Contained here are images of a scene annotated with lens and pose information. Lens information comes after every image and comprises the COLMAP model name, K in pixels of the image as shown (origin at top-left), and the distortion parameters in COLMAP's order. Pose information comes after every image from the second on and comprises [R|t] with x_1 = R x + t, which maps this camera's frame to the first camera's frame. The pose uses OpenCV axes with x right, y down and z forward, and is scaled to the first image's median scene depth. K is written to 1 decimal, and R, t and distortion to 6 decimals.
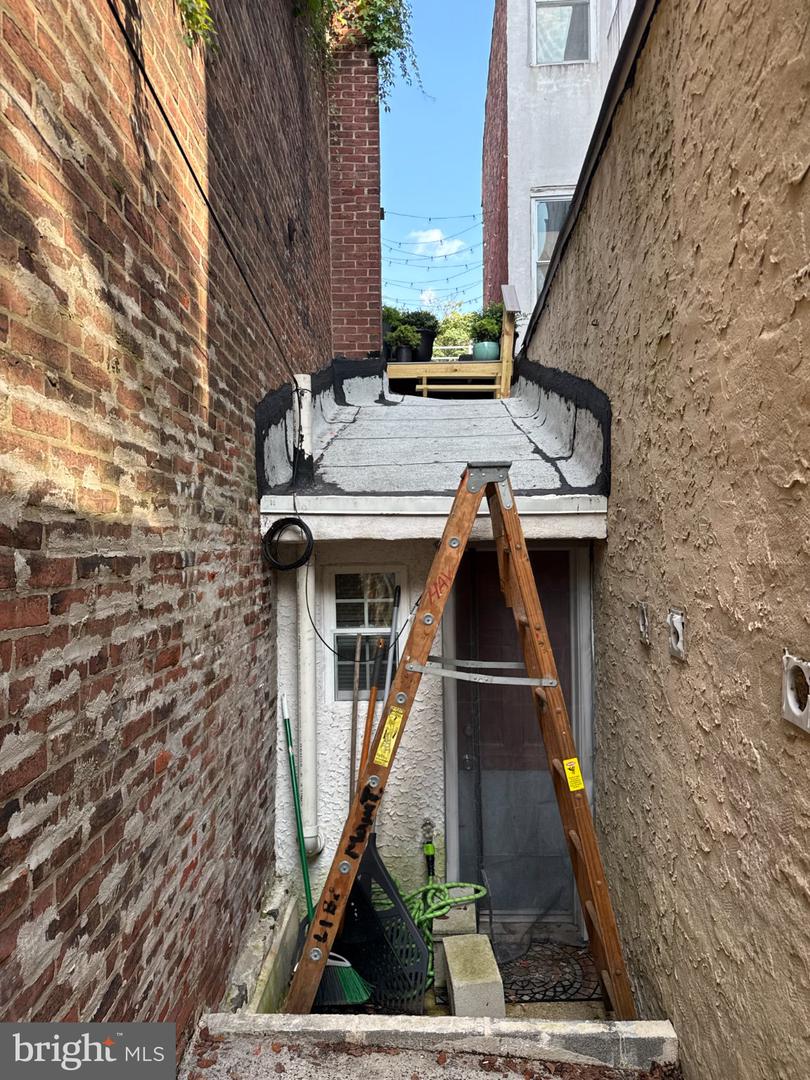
lens RADIAL K [[773.9, 0, 405.2], [0, 773.9, 545.4], [0, 0, 1]] dist [0.135869, -0.215524]
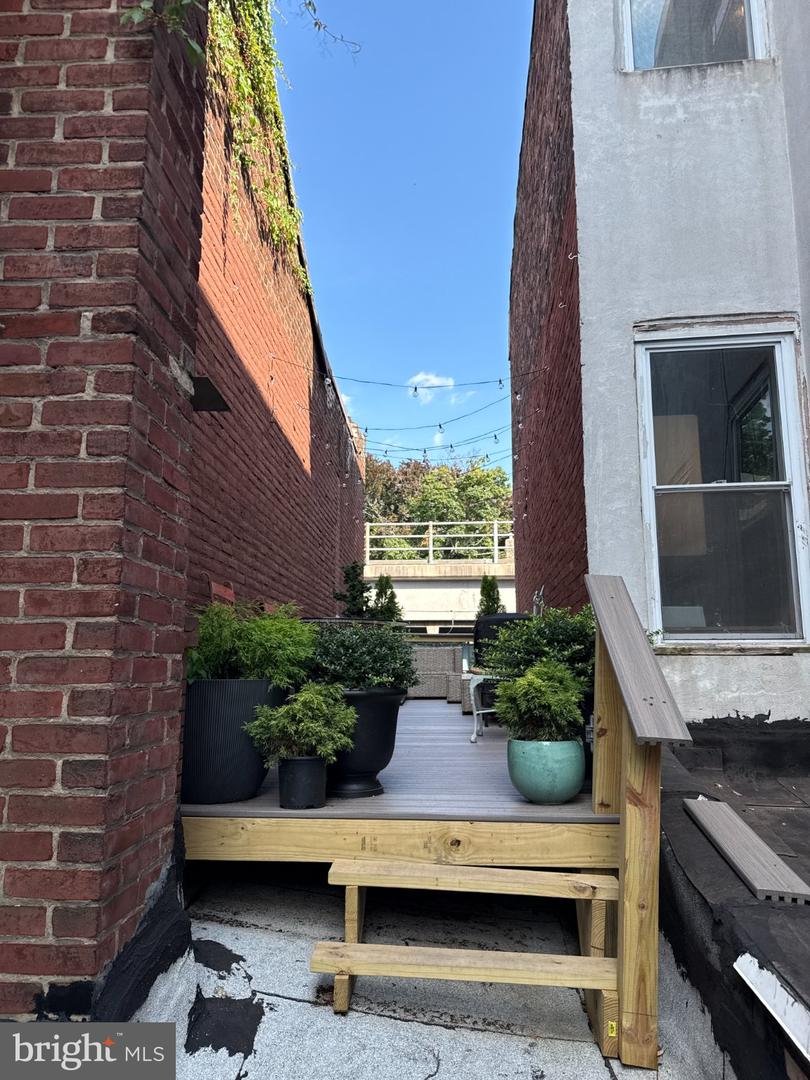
lens RADIAL K [[766.4, 0, 403.3], [0, 766.4, 550.4], [0, 0, 1]] dist [0.001458, -0.007876]
pose [[0.999234, 0.001756, -0.039088, 0.059193], [-0.007766, 0.988017, -0.154148, -0.315393], [0.038349, 0.154333, 0.987274, 0.717761]]
